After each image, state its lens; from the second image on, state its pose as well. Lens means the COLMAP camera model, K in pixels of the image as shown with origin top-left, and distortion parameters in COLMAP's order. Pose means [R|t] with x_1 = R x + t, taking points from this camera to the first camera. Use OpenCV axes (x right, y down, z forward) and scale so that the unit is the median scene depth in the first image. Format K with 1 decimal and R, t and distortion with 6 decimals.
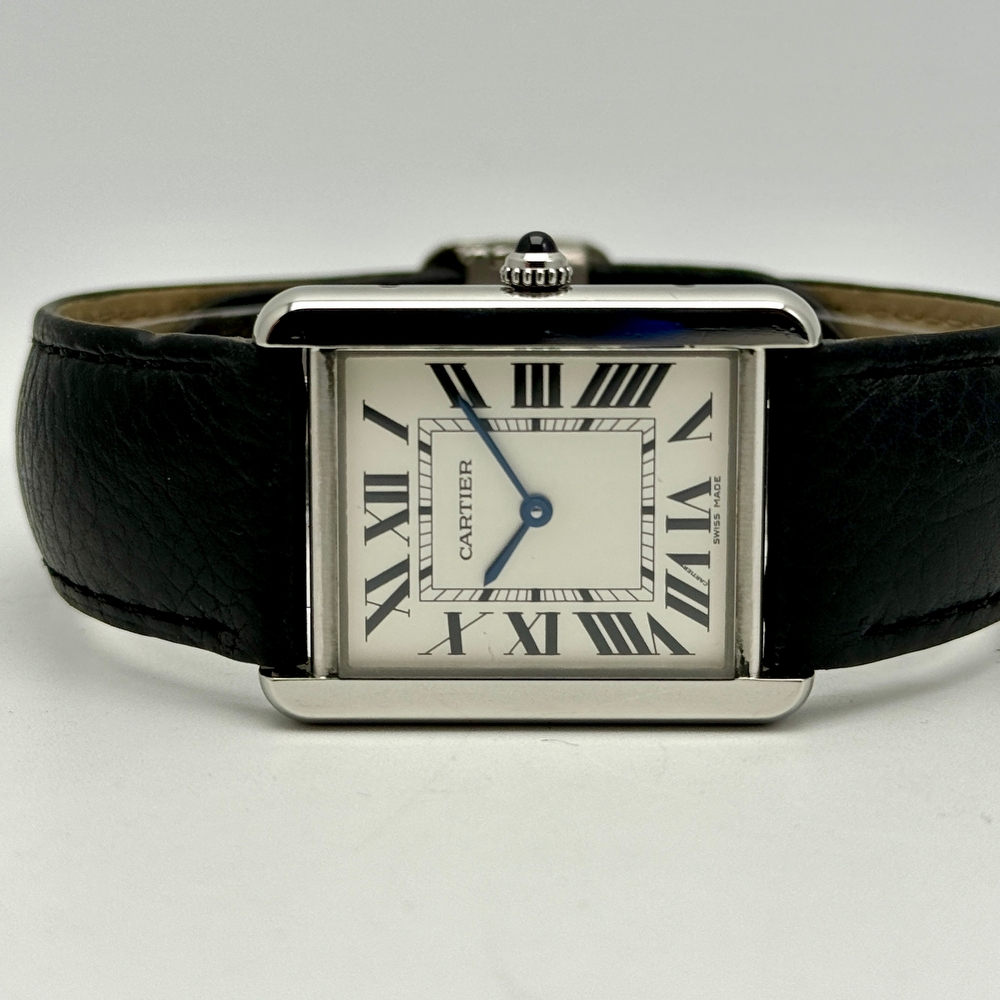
lens RADIAL K [[2632.6, 0, 447.8], [0, 2632.6, 510.8], [0, 0, 1]] dist [0.265800, 0.000000]
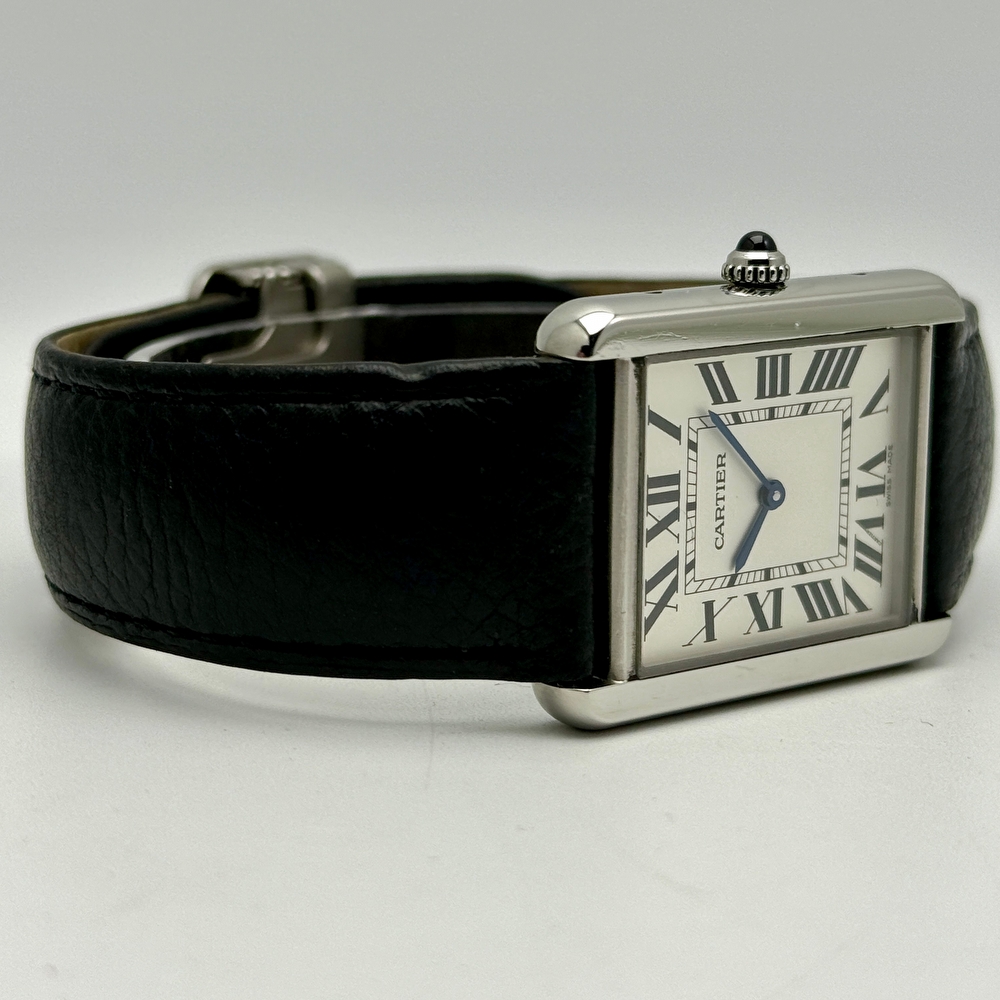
lens RADIAL K [[2632.6, 0, 496.3], [0, 2632.6, 497.7], [0, 0, 1]] dist [0.265800, 0.000000]
pose [[0.782202, -0.112645, 0.612758, -0.700201], [0.102336, 0.993391, 0.051984, -0.064985], [-0.614563, 0.022045, 0.788559, 0.232000]]
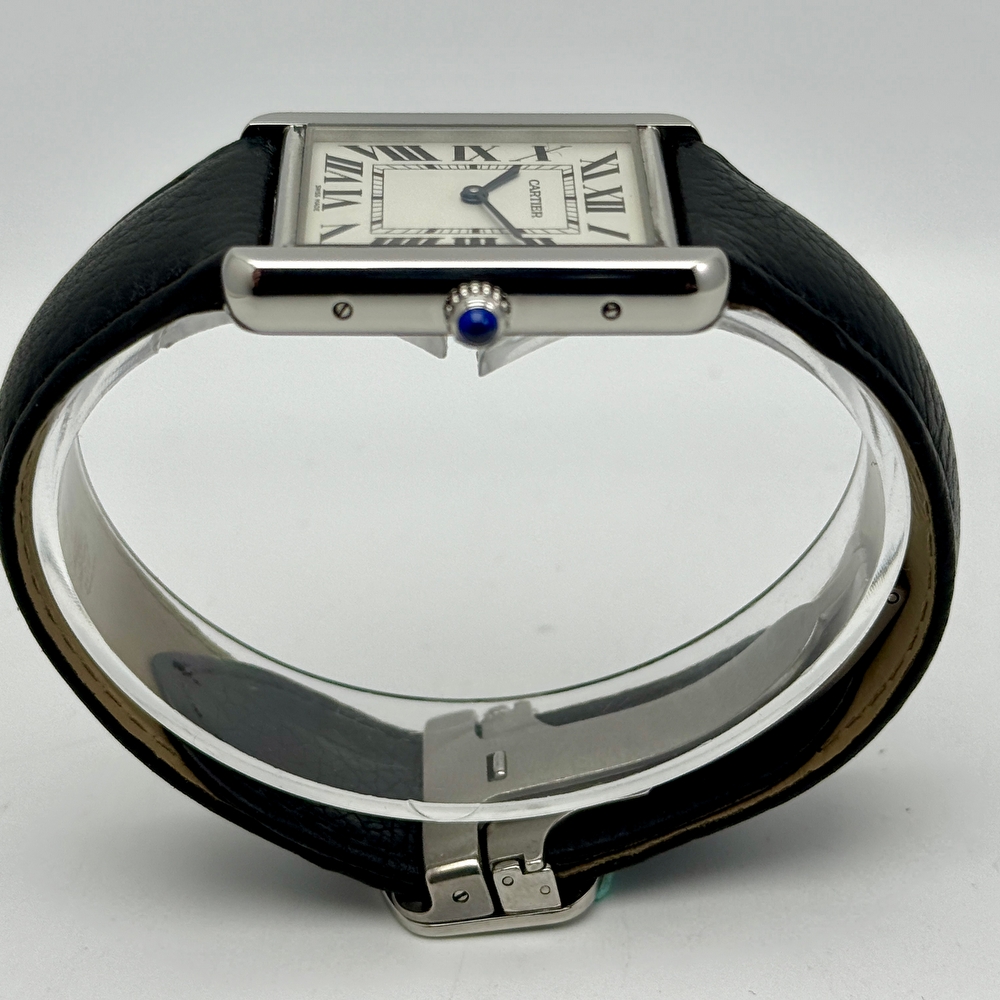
lens RADIAL K [[2632.6, 0, 503.2], [0, 2632.6, 501.2], [0, 0, 1]] dist [0.265800, 0.000000]
pose [[-0.999801, 0.009392, -0.017616, 0.042472], [-0.019403, -0.664778, 0.746789, -0.949616], [-0.004697, 0.746982, 0.664828, 0.330531]]
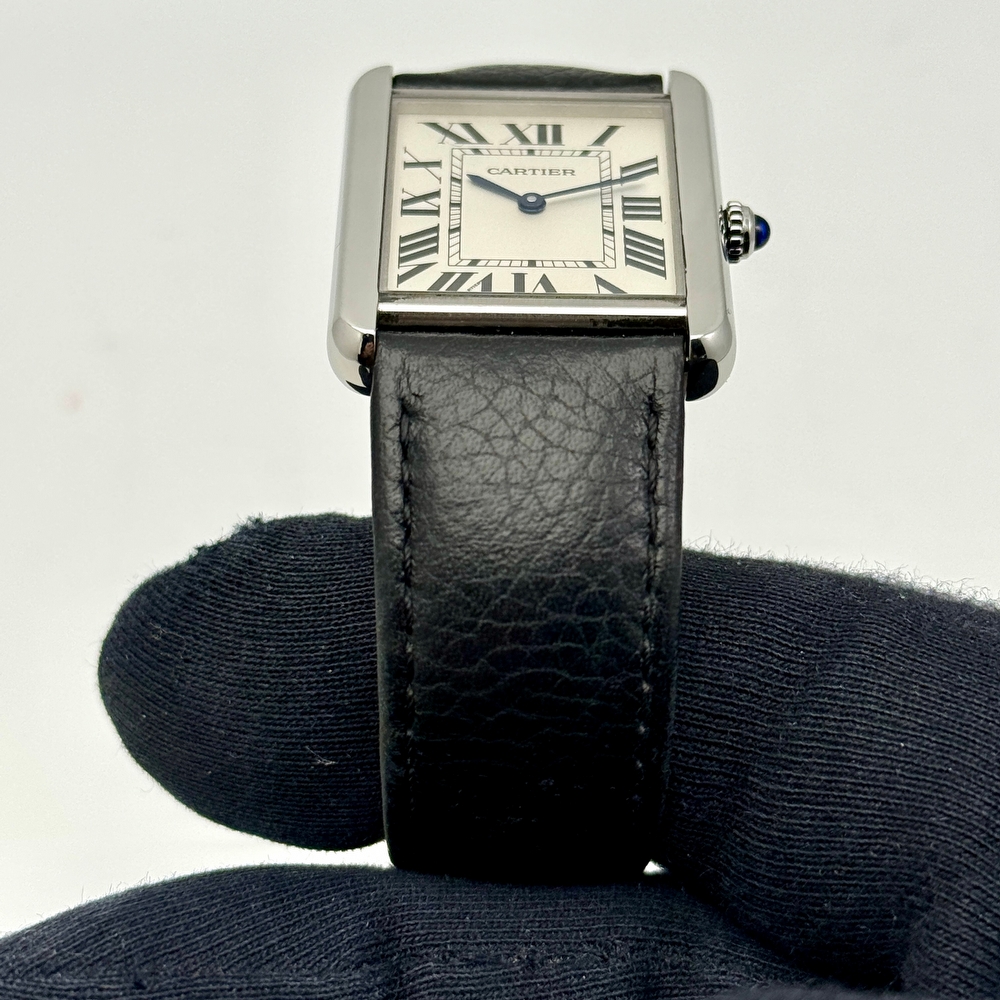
lens RADIAL K [[2632.6, 0, 495.1], [0, 2632.6, 500.6], [0, 0, 1]] dist [0.265800, 0.000000]
pose [[-0.007186, 0.657273, -0.753619, 0.978047], [-0.980216, -0.153703, -0.124706, 0.138121], [-0.197799, 0.737813, 0.645374, 0.358429]]
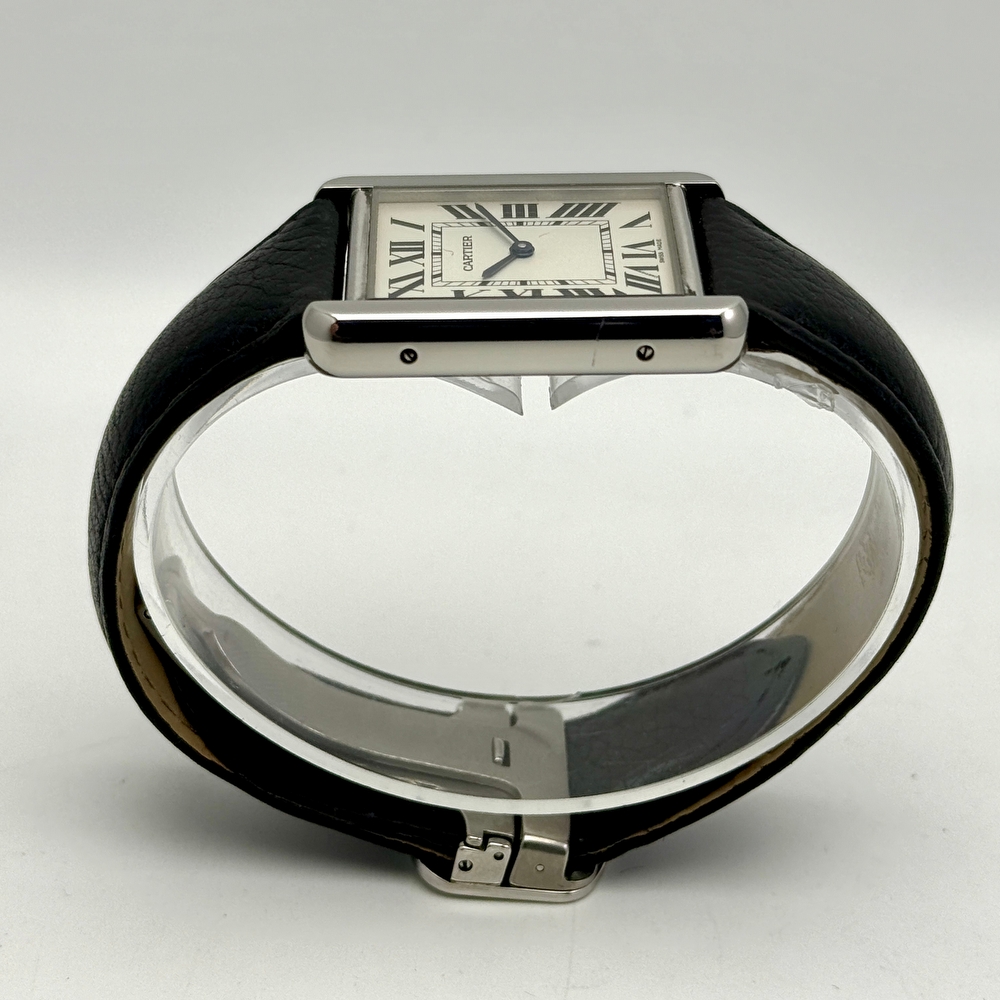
lens RADIAL K [[2632.6, 0, 500.0], [0, 2632.6, 499.5], [0, 0, 1]] dist [0.265800, 0.000000]
pose [[0.999862, -0.005226, 0.015750, 0.001584], [0.016575, 0.360728, -0.932524, 1.257014], [-0.000809, 0.932656, 0.360765, 0.642652]]
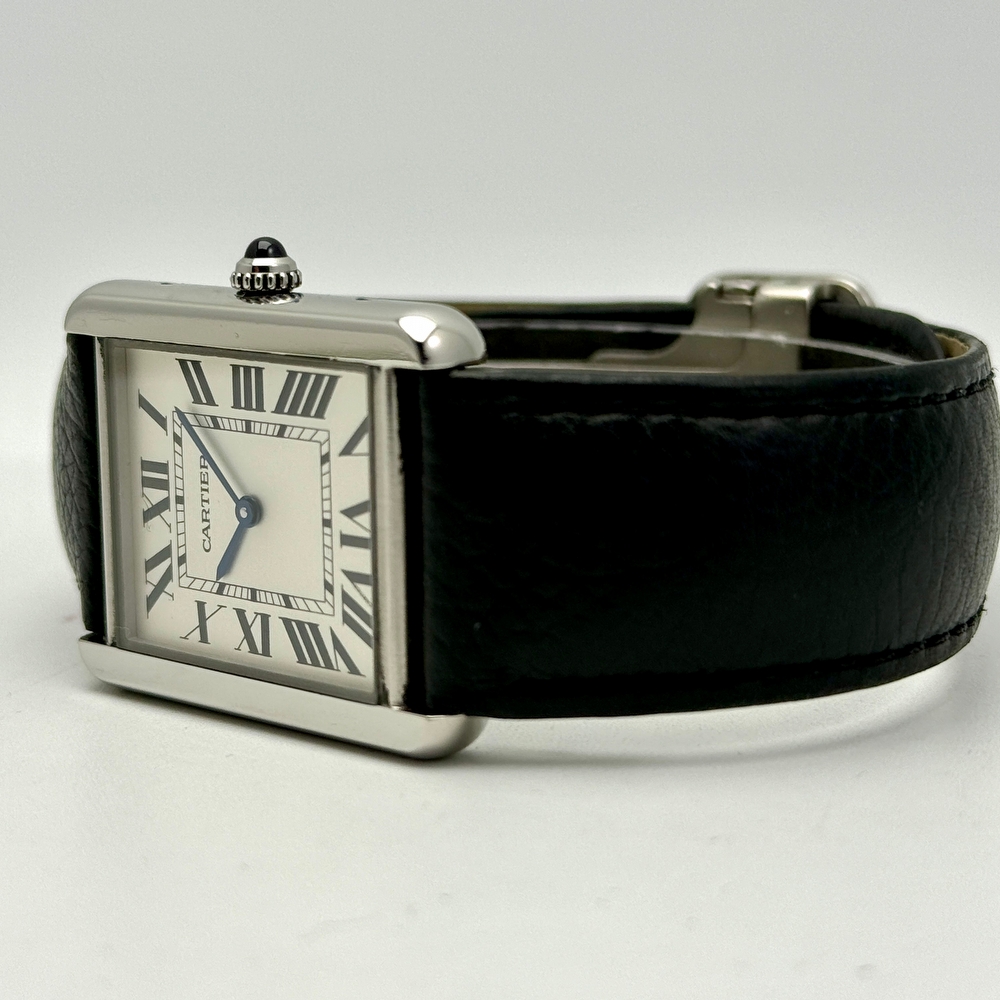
lens RADIAL K [[2632.6, 0, 494.7], [0, 2632.6, 507.0], [0, 0, 1]] dist [0.265800, 0.000000]
pose [[0.736843, 0.106055, -0.667693, 0.779727], [-0.108023, 0.993400, 0.038580, -0.051010], [0.667378, 0.043699, 0.743436, 0.306763]]
